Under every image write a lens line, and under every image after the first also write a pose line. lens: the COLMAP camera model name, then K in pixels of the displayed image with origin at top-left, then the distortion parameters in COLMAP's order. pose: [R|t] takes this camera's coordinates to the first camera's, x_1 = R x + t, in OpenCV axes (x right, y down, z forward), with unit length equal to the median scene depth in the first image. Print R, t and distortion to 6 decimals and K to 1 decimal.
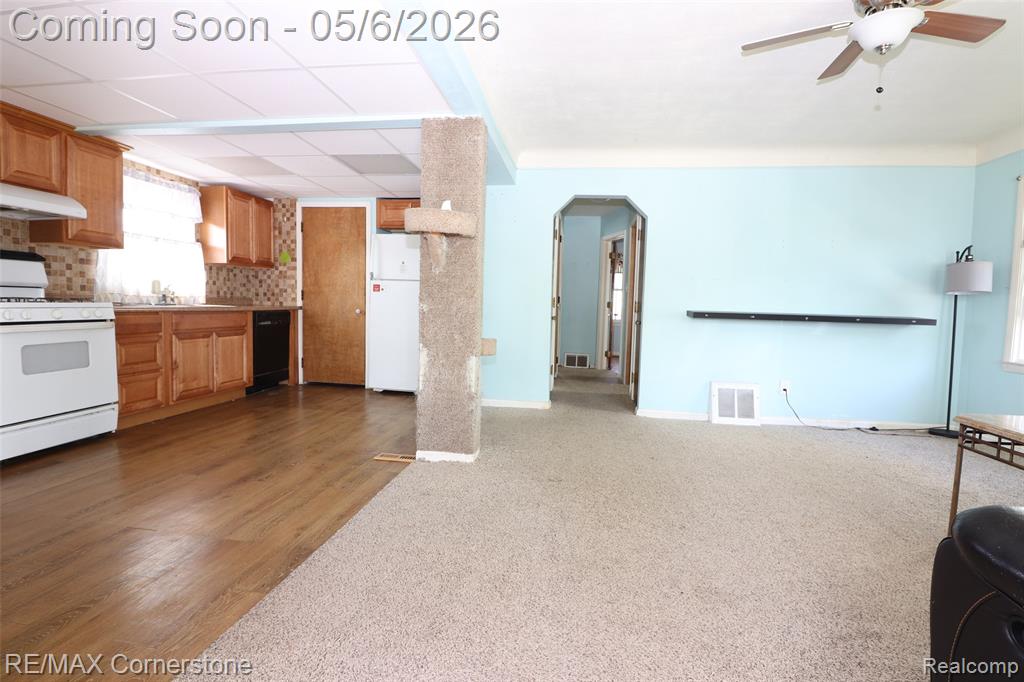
lens RADIAL K [[478.1, 0, 510.2], [0, 478.1, 339.4], [0, 0, 1]] dist [-0.011752, -0.006374]
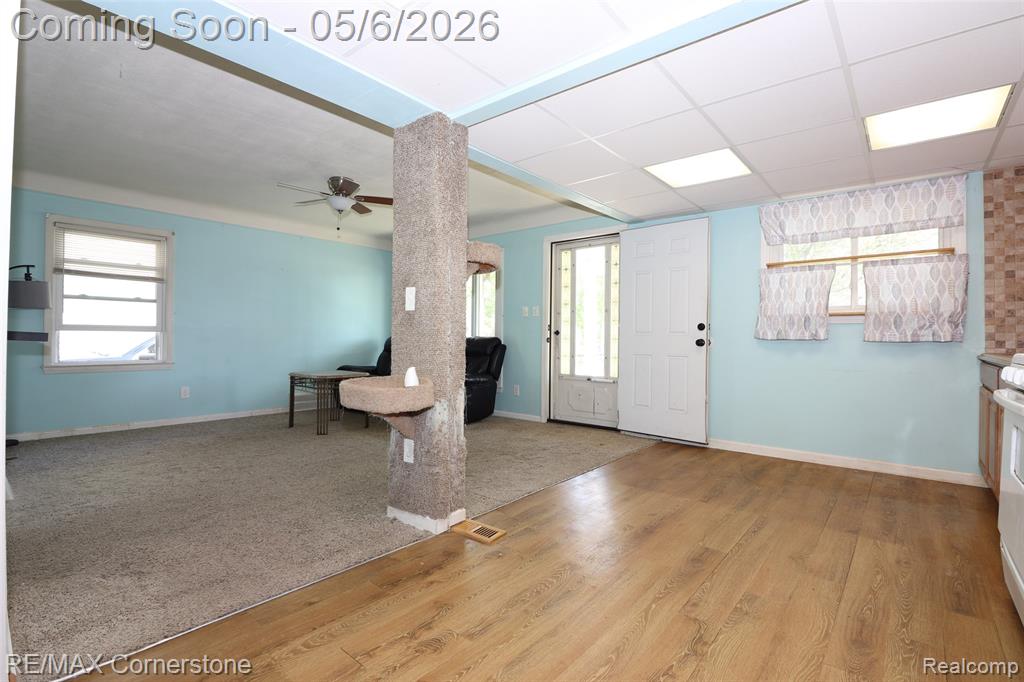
lens RADIAL K [[478.1, 0, 511.7], [0, 478.1, 337.5], [0, 0, 1]] dist [-0.011752, -0.006374]
pose [[-0.850116, -0.036303, 0.525342, -0.591930], [0.003934, 0.997155, 0.075273, -0.113313], [-0.526580, 0.066058, -0.847555, 1.394562]]
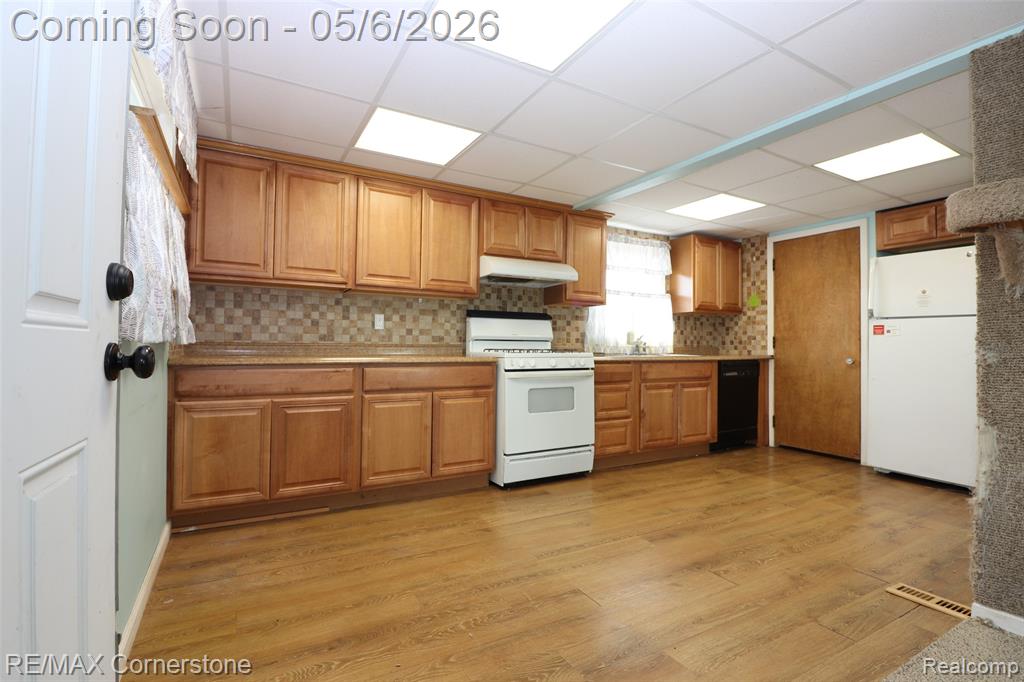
lens RADIAL K [[478.1, 0, 510.9], [0, 478.1, 337.9], [0, 0, 1]] dist [-0.011752, -0.006374]
pose [[0.609957, -0.034181, -0.791697, -0.066392], [-0.049212, 0.995507, -0.080895, -0.011629], [0.790905, 0.088303, 0.605534, 0.151725]]
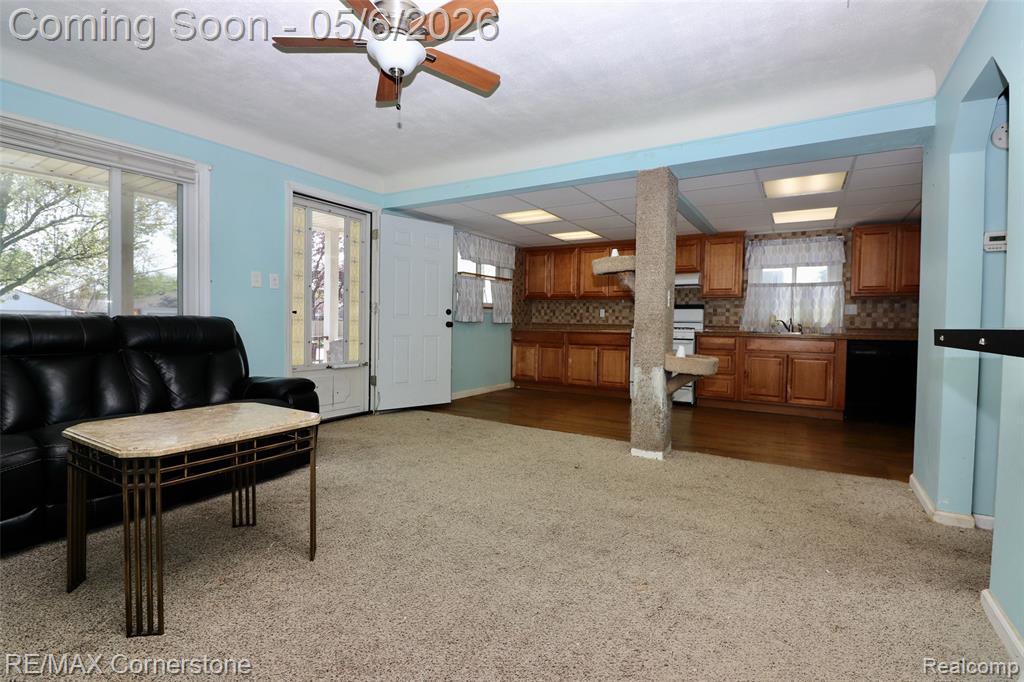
lens RADIAL K [[478.1, 0, 511.0], [0, 478.1, 337.4], [0, 0, 1]] dist [-0.011752, -0.006374]
pose [[-0.396416, -0.008087, -0.918035, 0.958189], [-0.093260, 0.995143, 0.031504, -0.037265], [0.913322, 0.098105, -0.395245, 0.971277]]
